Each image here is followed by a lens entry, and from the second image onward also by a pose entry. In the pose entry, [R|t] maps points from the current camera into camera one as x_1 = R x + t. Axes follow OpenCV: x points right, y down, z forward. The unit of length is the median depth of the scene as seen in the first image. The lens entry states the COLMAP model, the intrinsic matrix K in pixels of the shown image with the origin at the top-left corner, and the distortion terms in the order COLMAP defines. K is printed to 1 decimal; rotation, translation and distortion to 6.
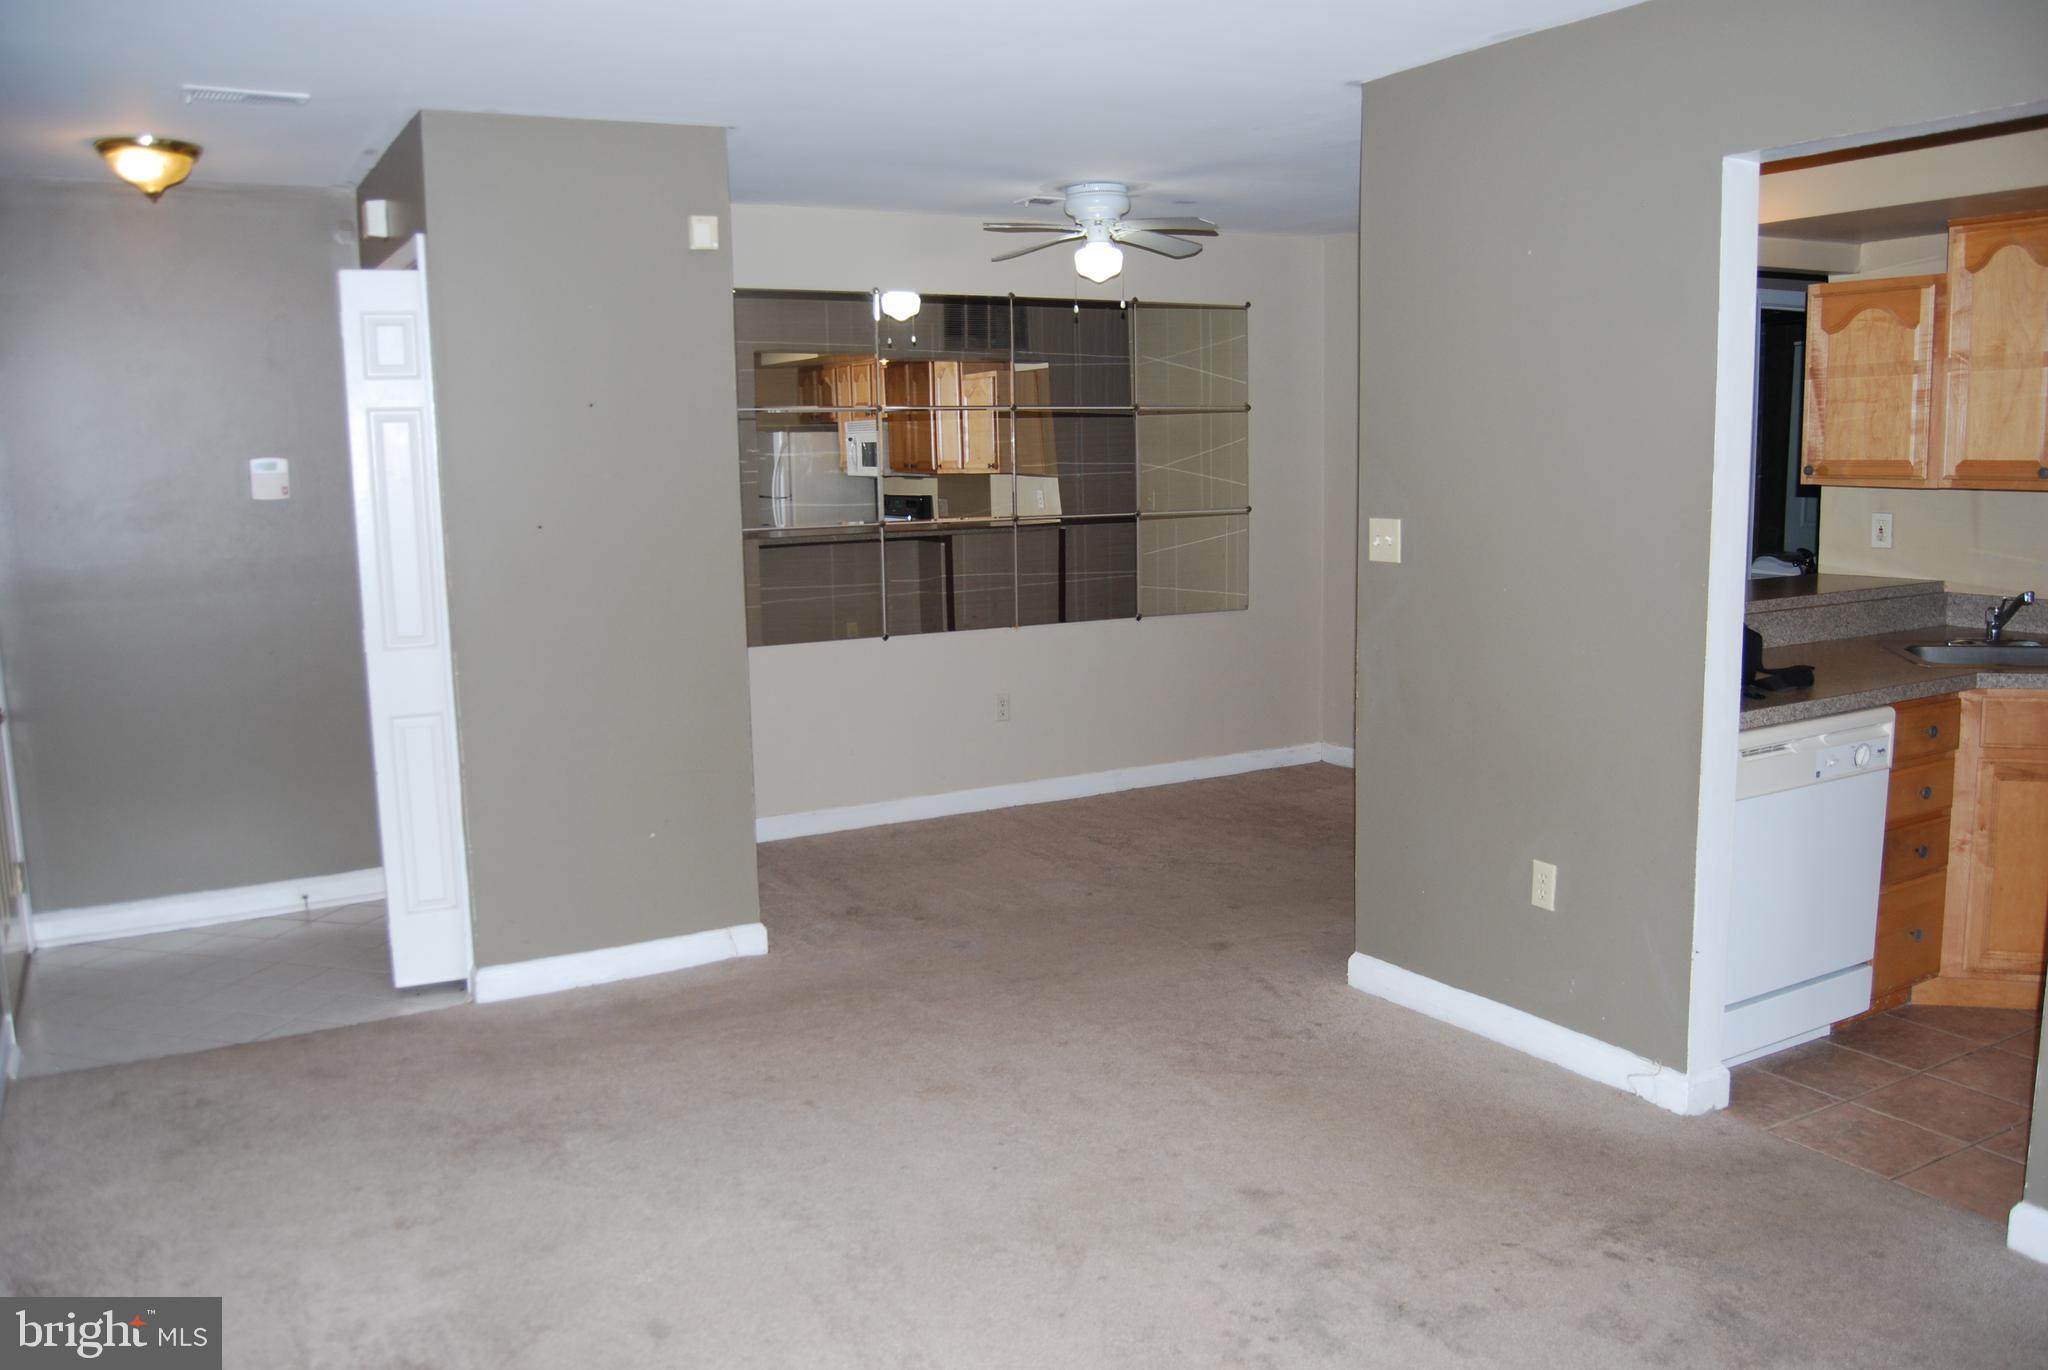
lens RADIAL K [[1611.3, 0, 1030.5], [0, 1611.3, 689.6], [0, 0, 1]] dist [-0.097199, 0.040204]
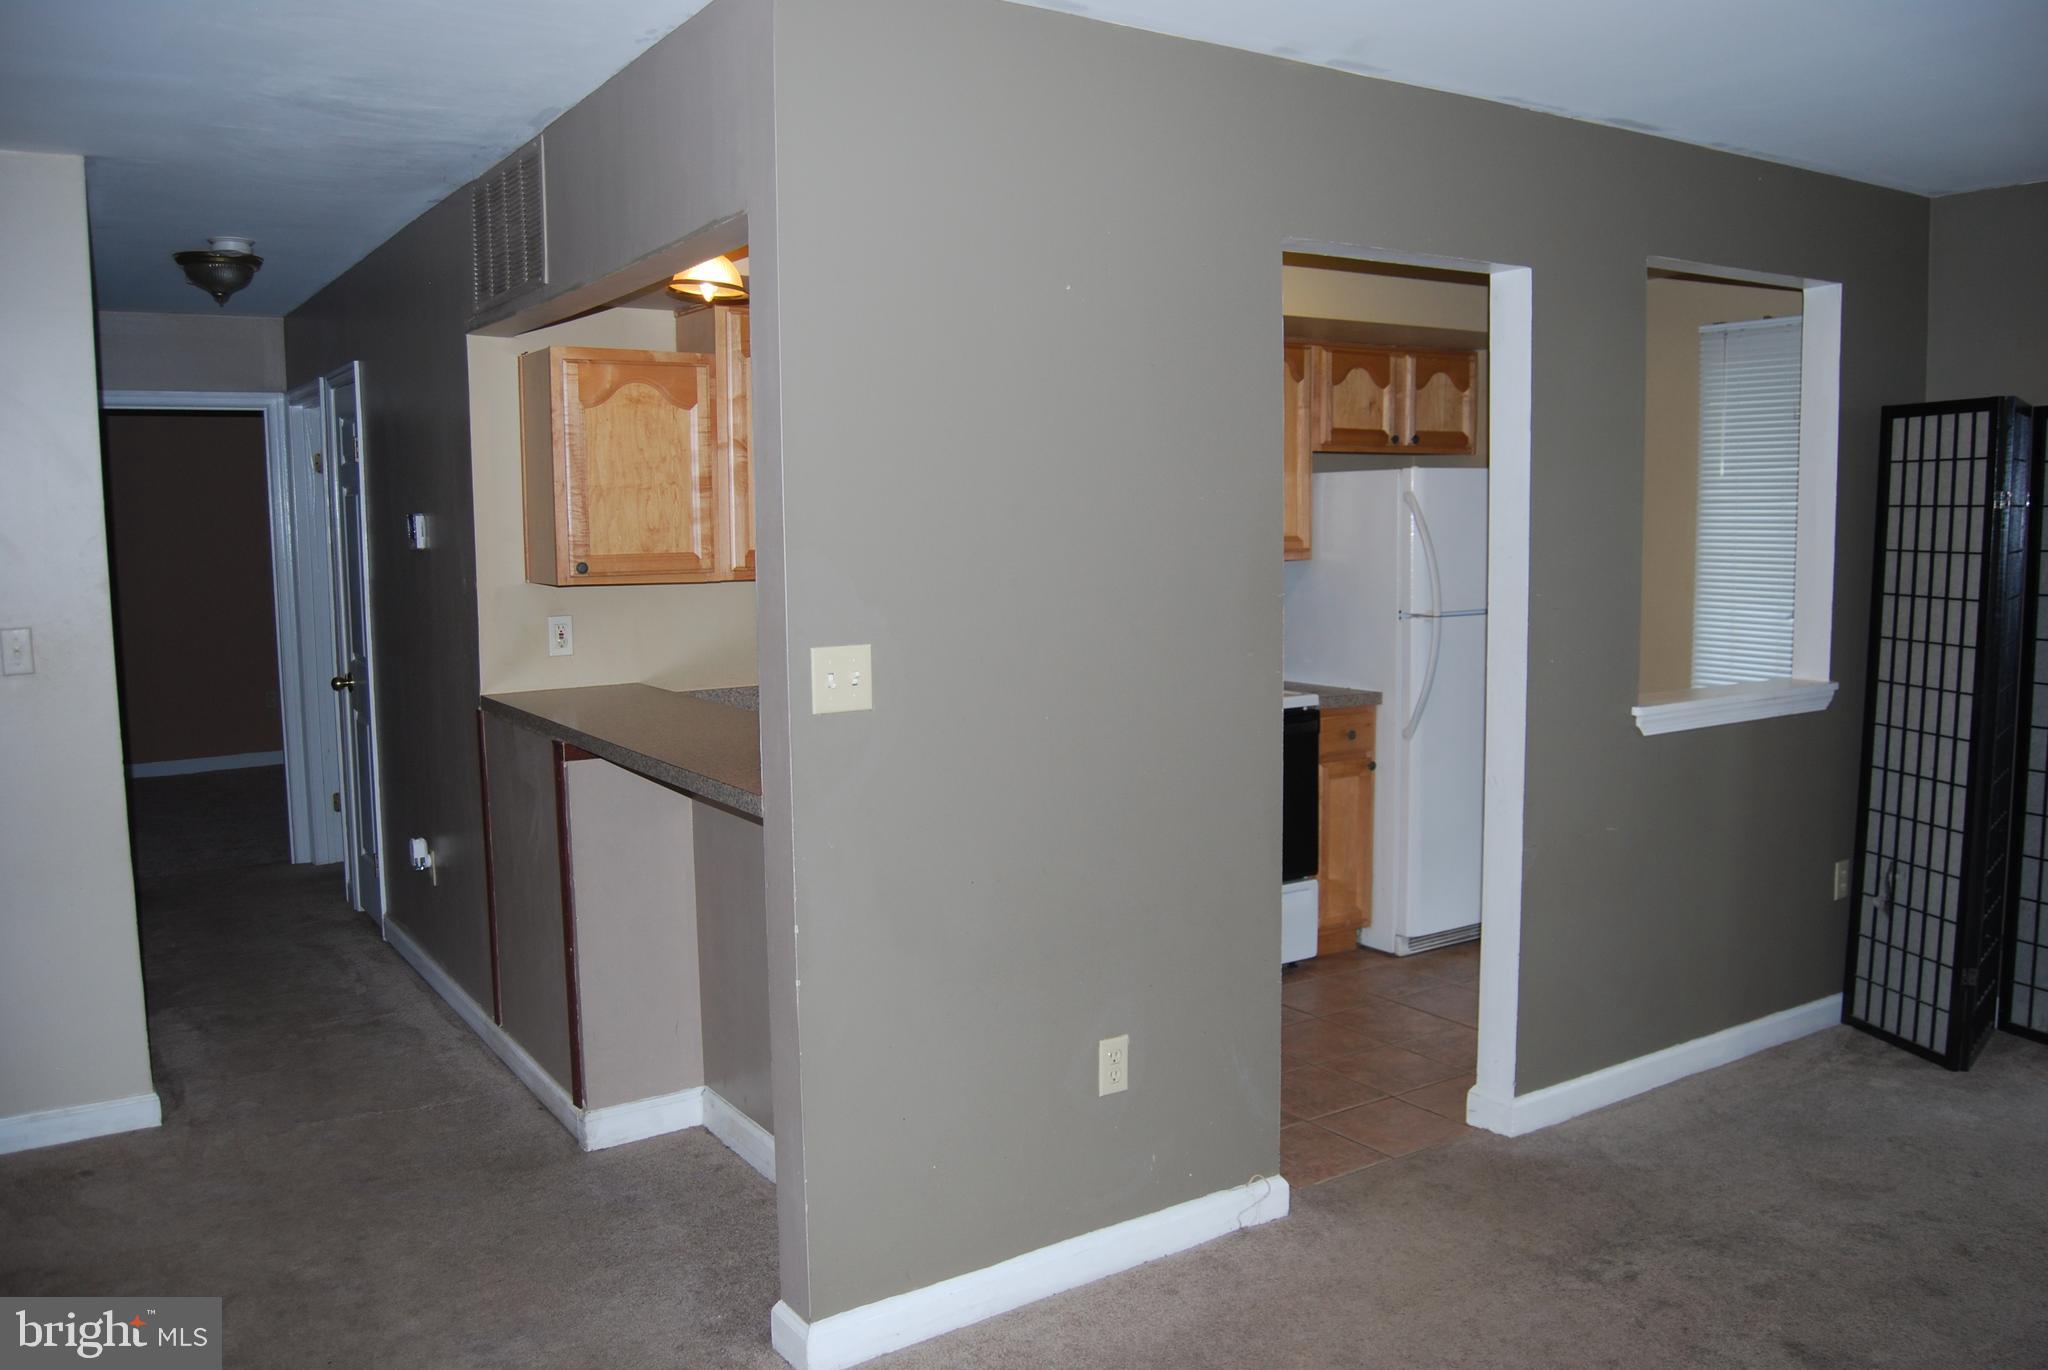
lens RADIAL K [[1611.3, 0, 1029.1], [0, 1611.3, 686.6], [0, 0, 1]] dist [-0.097199, 0.040204]
pose [[-0.068776, -0.085395, 0.993971, -0.398581], [0.161555, 0.982226, 0.095564, -0.128977], [-0.984464, 0.167153, -0.053758, 0.882797]]
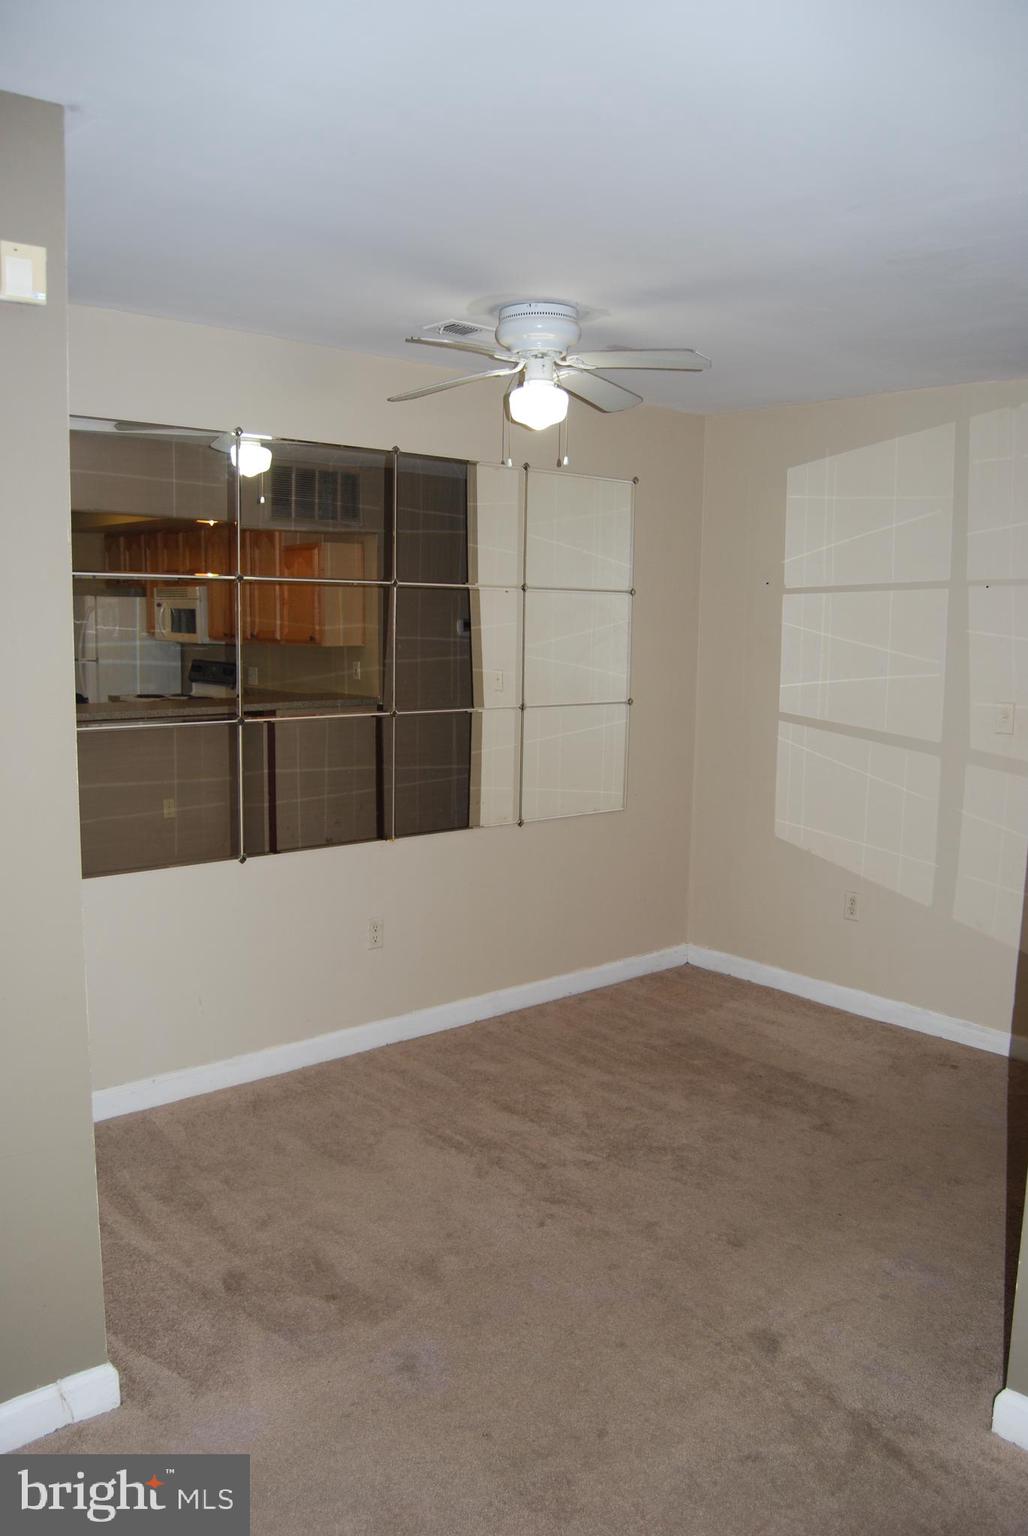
lens RADIAL K [[1208.5, 0, 503.0], [0, 1208.5, 786.6], [0, 0, 1]] dist [-0.097199, 0.040204]
pose [[0.981040, 0.005561, 0.193728, -0.111011], [-0.004591, 0.999975, -0.005458, -0.093865], [-0.193753, 0.004465, 0.981040, 0.529090]]
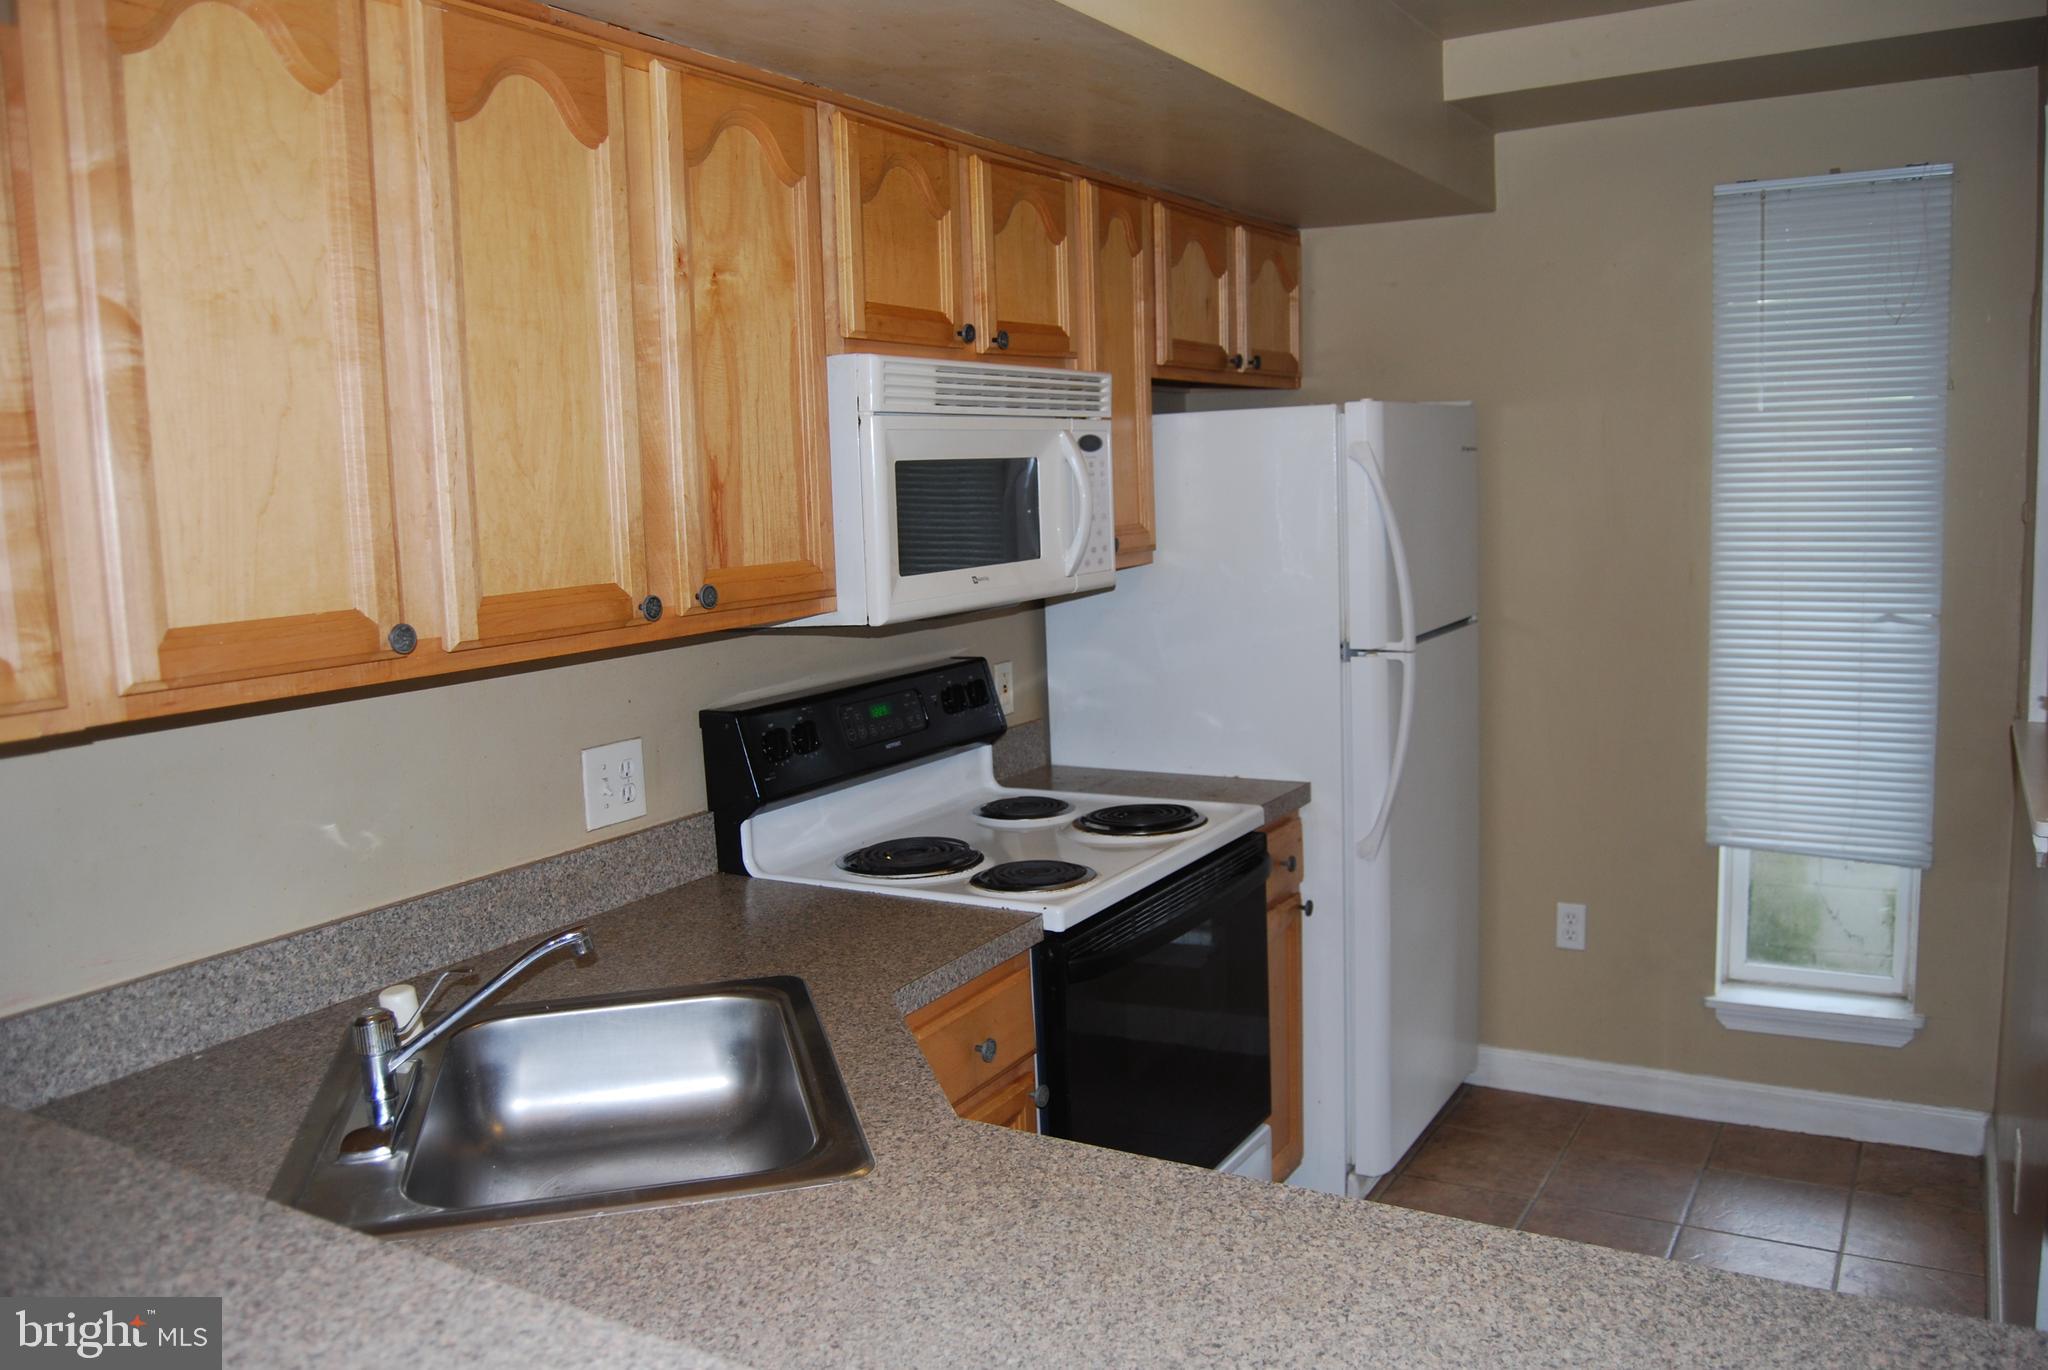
lens RADIAL K [[1611.3, 0, 1034.3], [0, 1611.3, 685.3], [0, 0, 1]] dist [-0.097199, 0.040204]
pose [[-0.501278, -0.072122, 0.862275, 0.218654], [0.176272, 0.967112, 0.183365, -0.161319], [-0.847142, 0.243911, -0.472079, 0.987875]]
